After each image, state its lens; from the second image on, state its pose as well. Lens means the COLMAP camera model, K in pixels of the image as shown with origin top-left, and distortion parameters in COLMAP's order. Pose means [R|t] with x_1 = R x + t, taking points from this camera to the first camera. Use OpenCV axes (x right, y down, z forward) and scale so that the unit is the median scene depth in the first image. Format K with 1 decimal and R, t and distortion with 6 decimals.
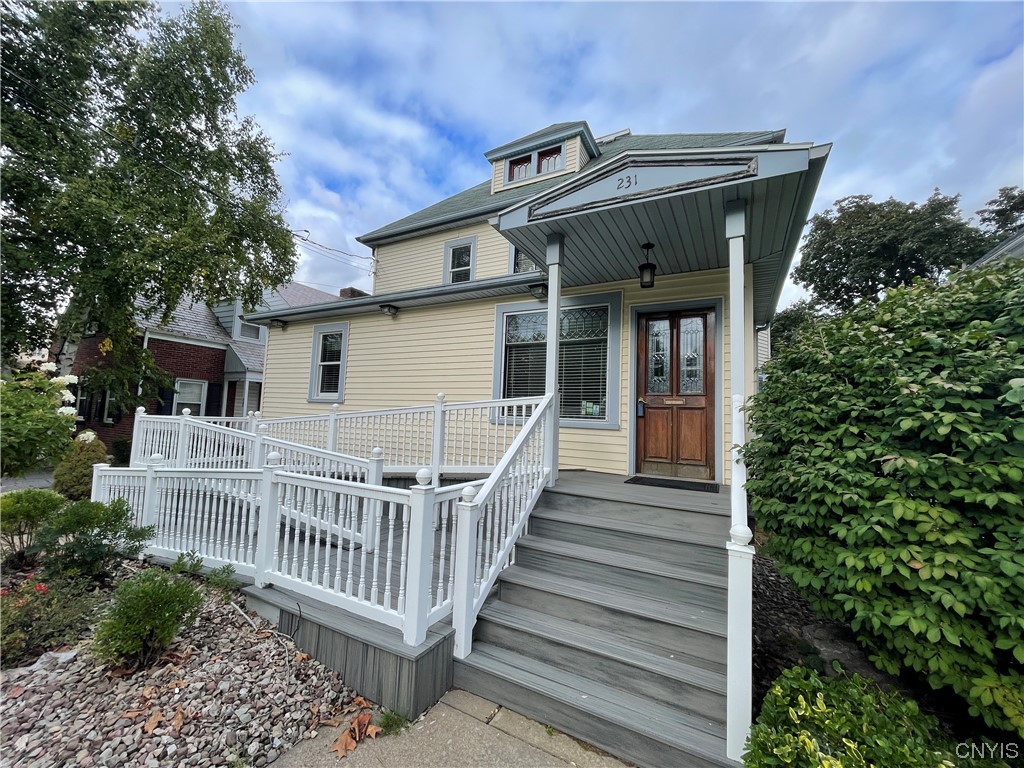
lens RADIAL K [[411.6, 0, 509.0], [0, 411.6, 384.5], [0, 0, 1]] dist [-0.002075, -0.000226]
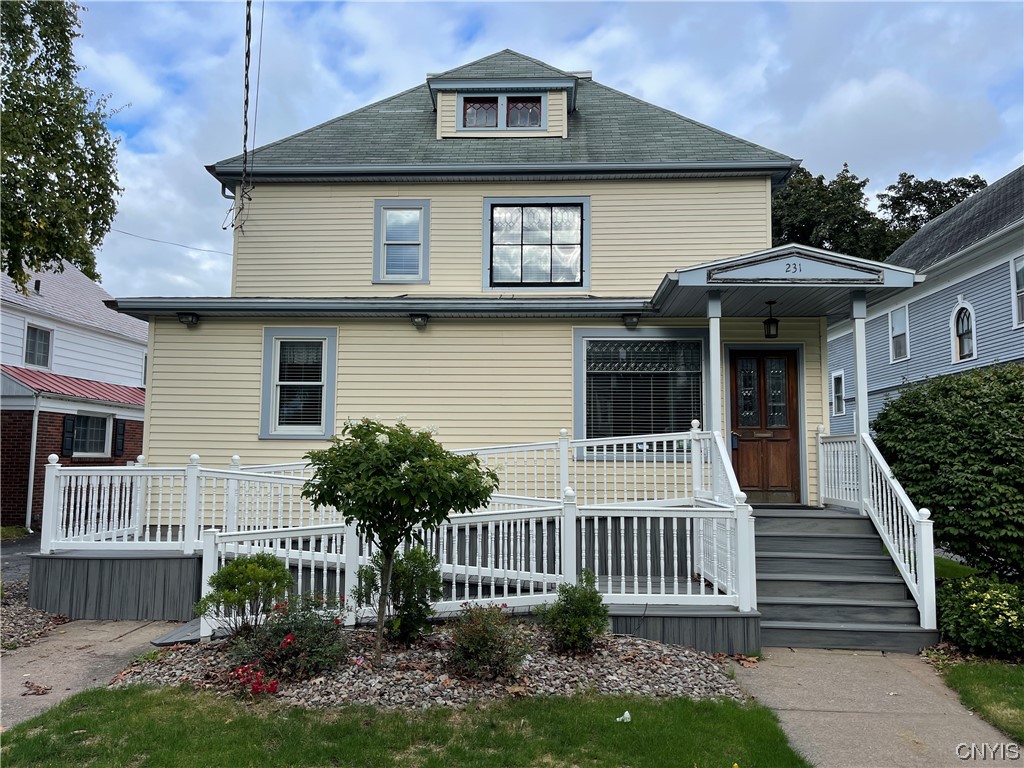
lens RADIAL K [[774.9, 0, 511.0], [0, 774.9, 383.3], [0, 0, 1]] dist [0.041838, -0.035735]
pose [[0.899008, 0.009507, 0.437828, -1.149076], [-0.009168, 0.999954, -0.002888, -0.085346], [-0.437836, -0.001418, 0.899054, -0.587059]]
